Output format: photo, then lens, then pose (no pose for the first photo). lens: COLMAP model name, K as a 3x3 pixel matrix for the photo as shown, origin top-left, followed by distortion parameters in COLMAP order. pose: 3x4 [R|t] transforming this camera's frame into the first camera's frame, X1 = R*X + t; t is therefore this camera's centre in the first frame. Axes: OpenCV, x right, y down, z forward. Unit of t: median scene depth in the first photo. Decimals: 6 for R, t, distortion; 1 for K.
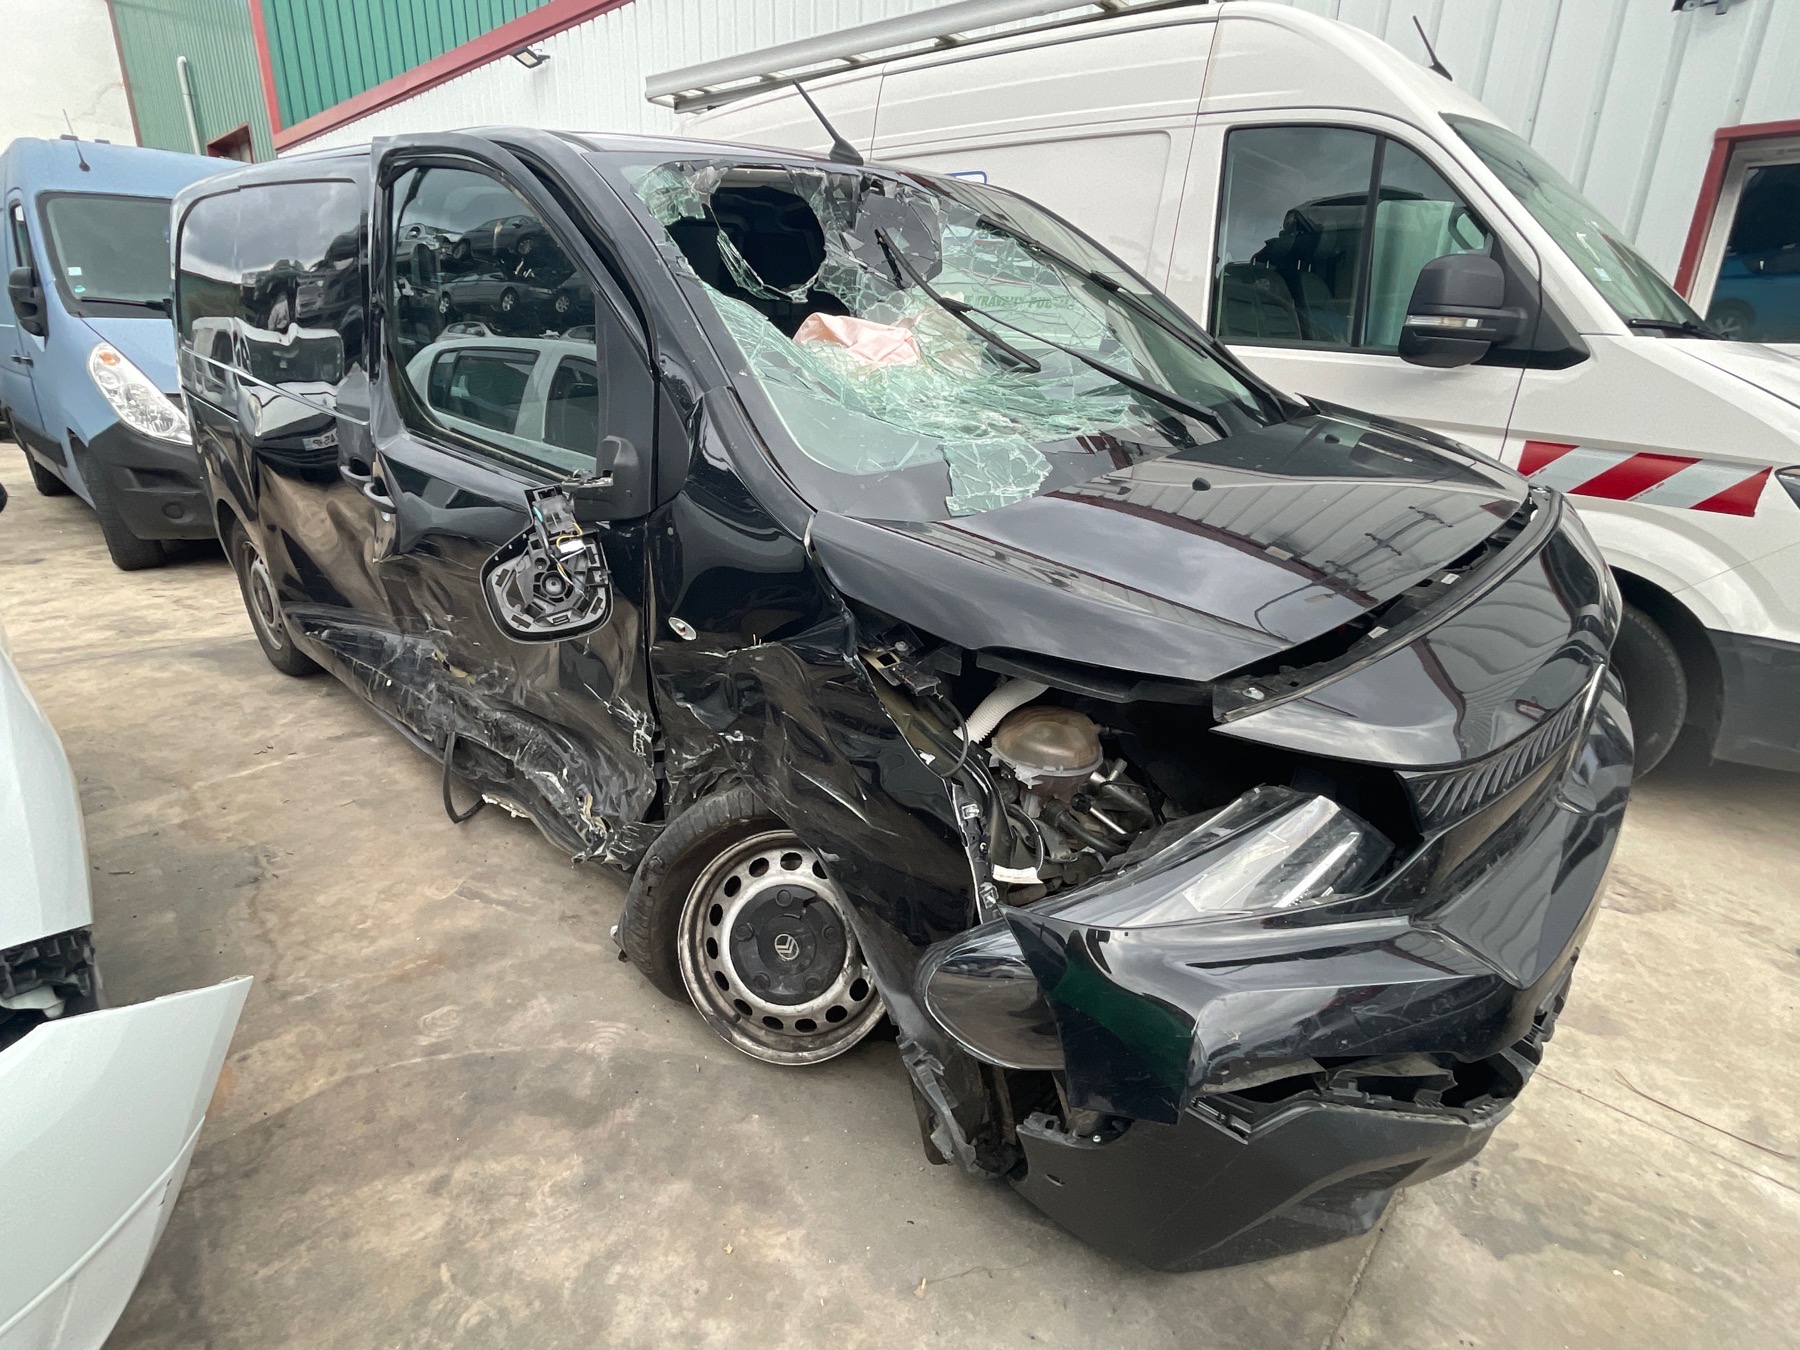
lens RADIAL K [[893.4, 0, 898.6], [0, 893.4, 677.0], [0, 0, 1]] dist [-0.005703, 0.003271]
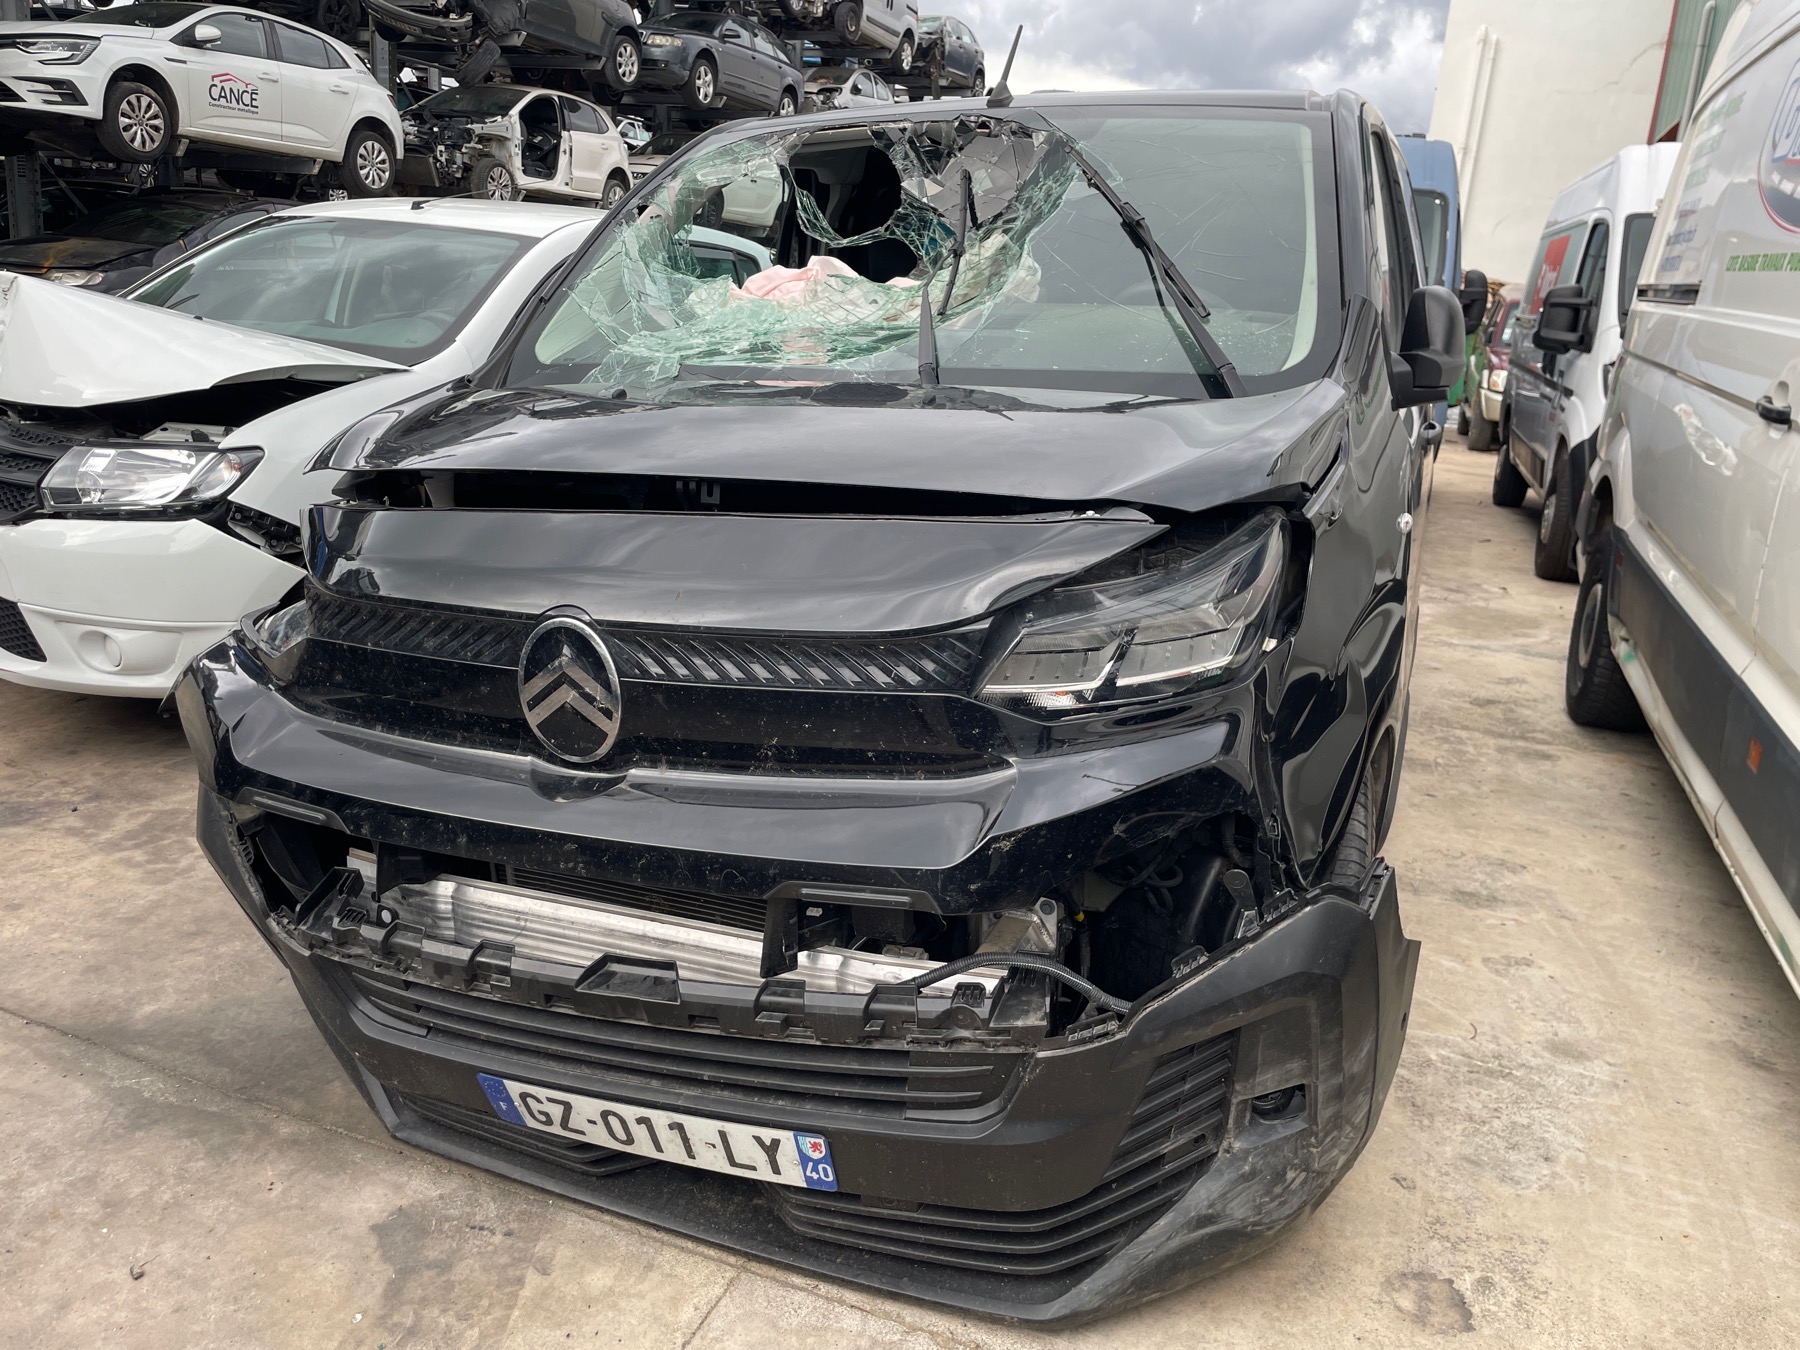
lens RADIAL K [[1349.2, 0, 897.9], [0, 1349.2, 674.5], [0, 0, 1]] dist [0.071907, -0.085602]
pose [[0.362036, 0.248273, -0.898493, 1.545558], [-0.366490, 0.924168, 0.107695, -0.159302], [0.857097, 0.290300, 0.425572, 0.547543]]
